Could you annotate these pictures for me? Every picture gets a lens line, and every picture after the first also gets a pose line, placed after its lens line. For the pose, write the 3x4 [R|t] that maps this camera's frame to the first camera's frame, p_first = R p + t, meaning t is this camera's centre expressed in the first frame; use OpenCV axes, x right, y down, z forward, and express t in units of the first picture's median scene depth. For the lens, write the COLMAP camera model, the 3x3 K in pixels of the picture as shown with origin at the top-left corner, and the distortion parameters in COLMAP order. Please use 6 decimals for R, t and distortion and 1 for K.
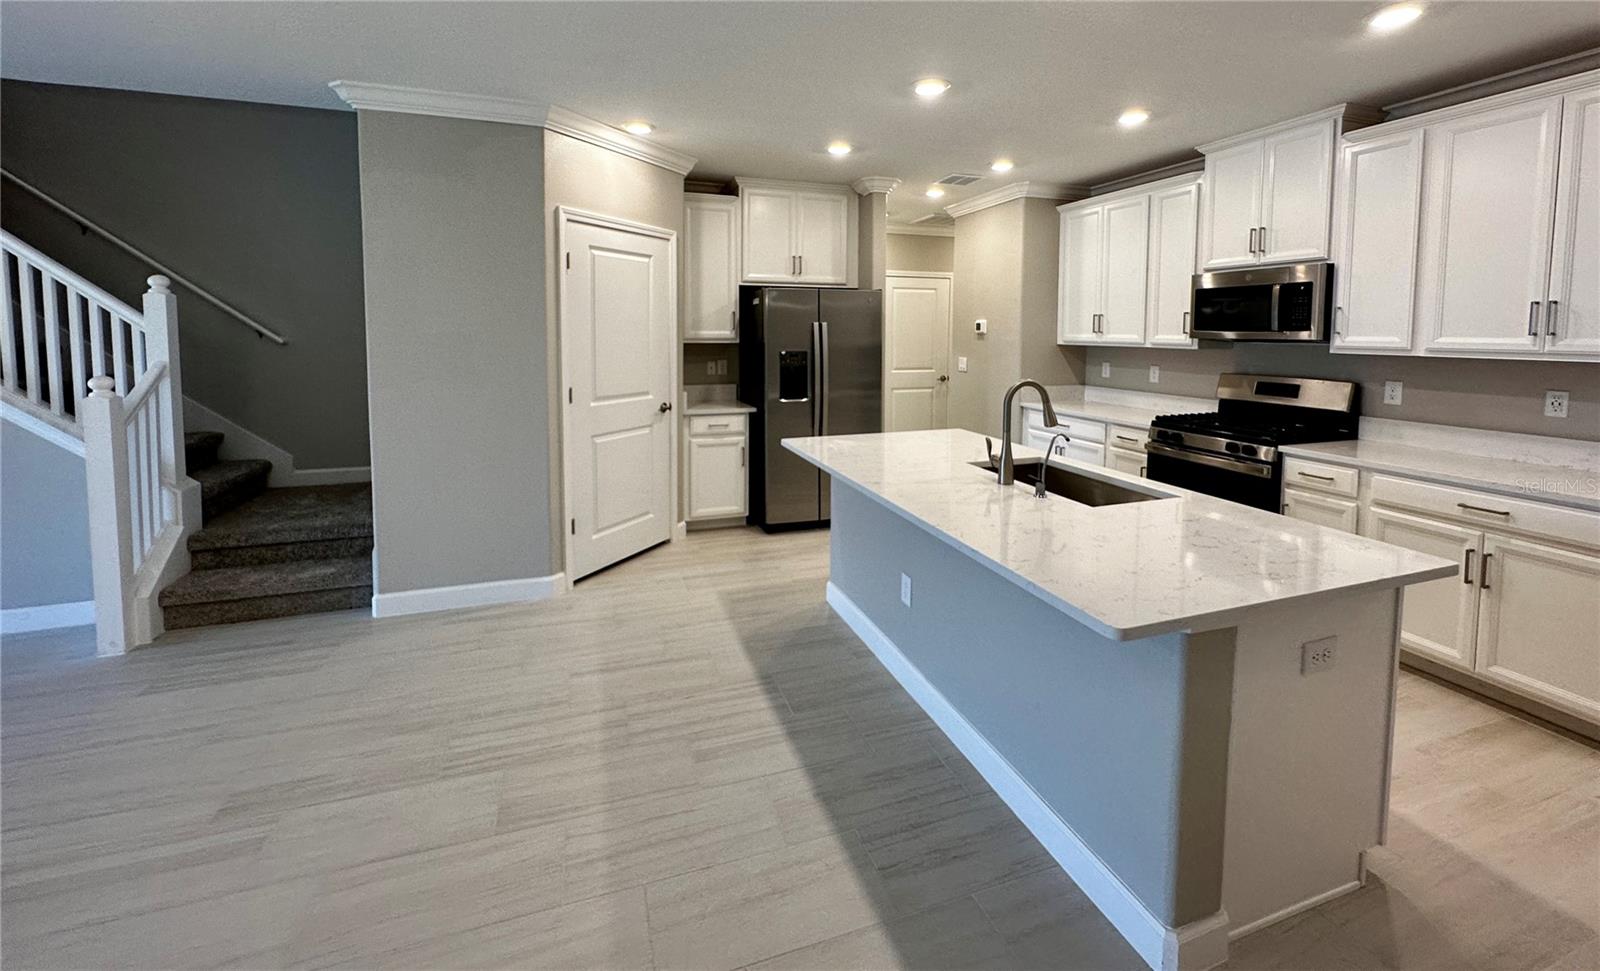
lens RADIAL K [[642.4, 0, 803.9], [0, 642.4, 370.1], [0, 0, 1]] dist [-0.004747, 0.000207]
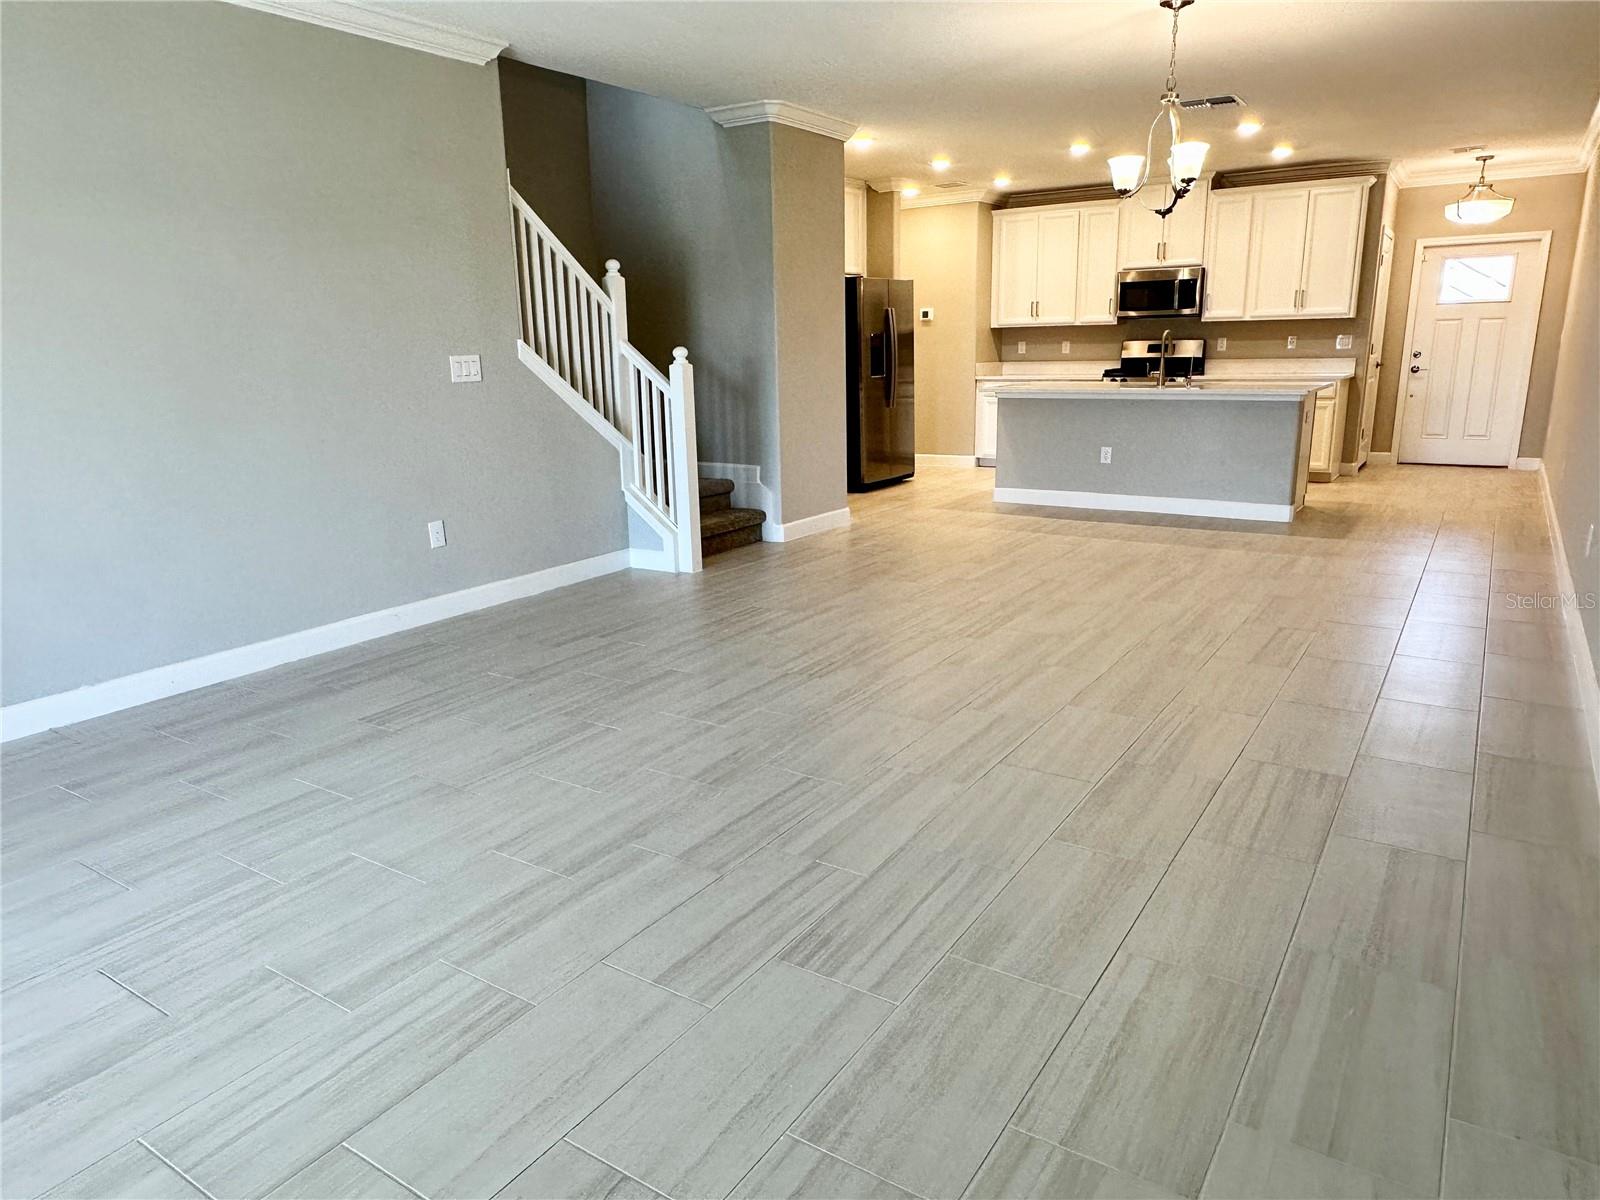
lens RADIAL K [[1029.9, 0, 788.5], [0, 1029.9, 615.8], [0, 0, 1]] dist [-0.007871, 0.001239]
pose [[0.799680, -0.176064, 0.574032, -1.786864], [0.064359, 0.975668, 0.209593, 0.093809], [-0.596967, -0.130663, 0.791554, -0.632695]]
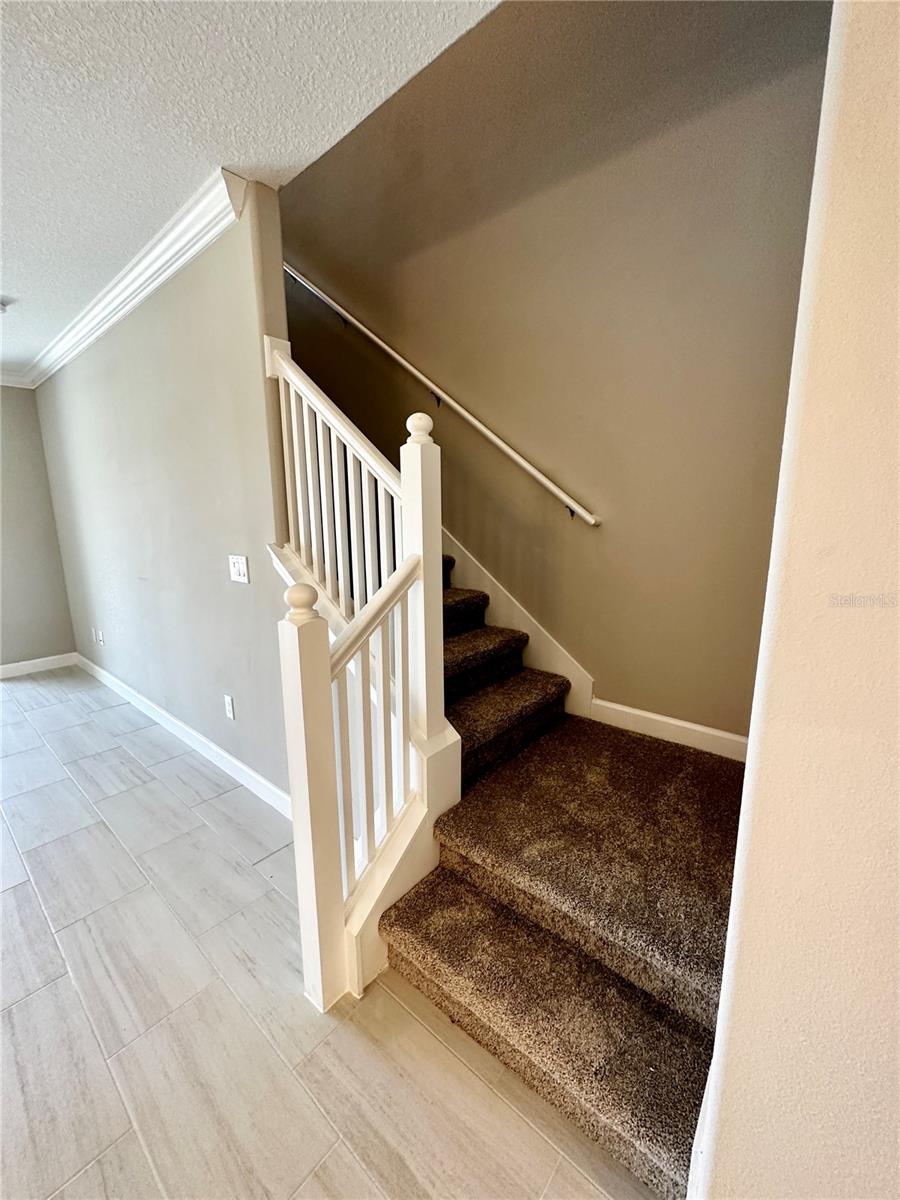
lens RADIAL K [[478.9, 0, 448.8], [0, 478.9, 600.4], [0, 0, 1]] dist [-0.000422, -0.000464]
pose [[0.507193, 0.147873, -0.849052, -0.544065], [-0.042596, 0.988267, 0.146674, -0.037345], [0.860779, -0.038226, 0.507541, 0.737332]]
